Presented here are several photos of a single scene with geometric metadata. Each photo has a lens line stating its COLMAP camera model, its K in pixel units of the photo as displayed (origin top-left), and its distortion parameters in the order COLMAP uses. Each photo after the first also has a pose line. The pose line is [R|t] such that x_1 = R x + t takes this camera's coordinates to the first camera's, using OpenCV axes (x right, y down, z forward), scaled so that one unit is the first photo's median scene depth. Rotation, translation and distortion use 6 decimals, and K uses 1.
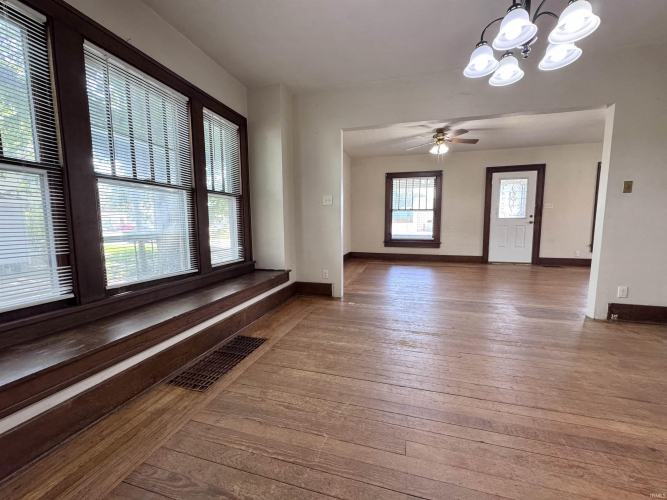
lens RADIAL K [[265.6, 0, 331.0], [0, 265.6, 248.1], [0, 0, 1]] dist [-0.002571, 0.000104]
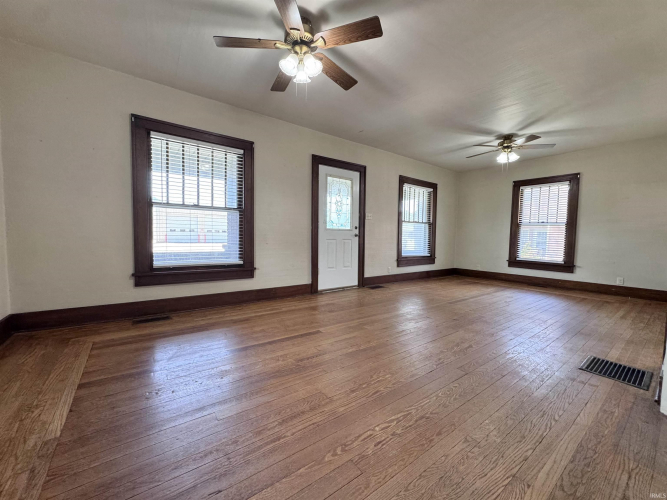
lens RADIAL K [[265.6, 0, 334.7], [0, 265.6, 249.8], [0, 0, 1]] dist [-0.002571, 0.000104]
pose [[0.611979, -0.023059, 0.790538, 0.071916], [0.060756, 0.997992, -0.017923, -0.041378], [-0.788537, 0.058998, 0.612151, 0.546720]]
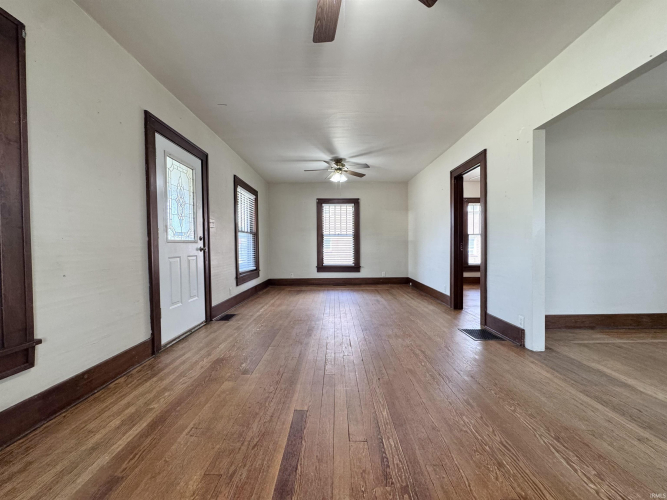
lens RADIAL K [[265.6, 0, 331.4], [0, 265.6, 249.1], [0, 0, 1]] dist [-0.002571, 0.000104]
pose [[-0.261854, -0.002195, 0.965105, 0.134634], [0.112007, 0.993171, 0.032648, -0.083478], [-0.958586, 0.116648, -0.259820, 0.861861]]
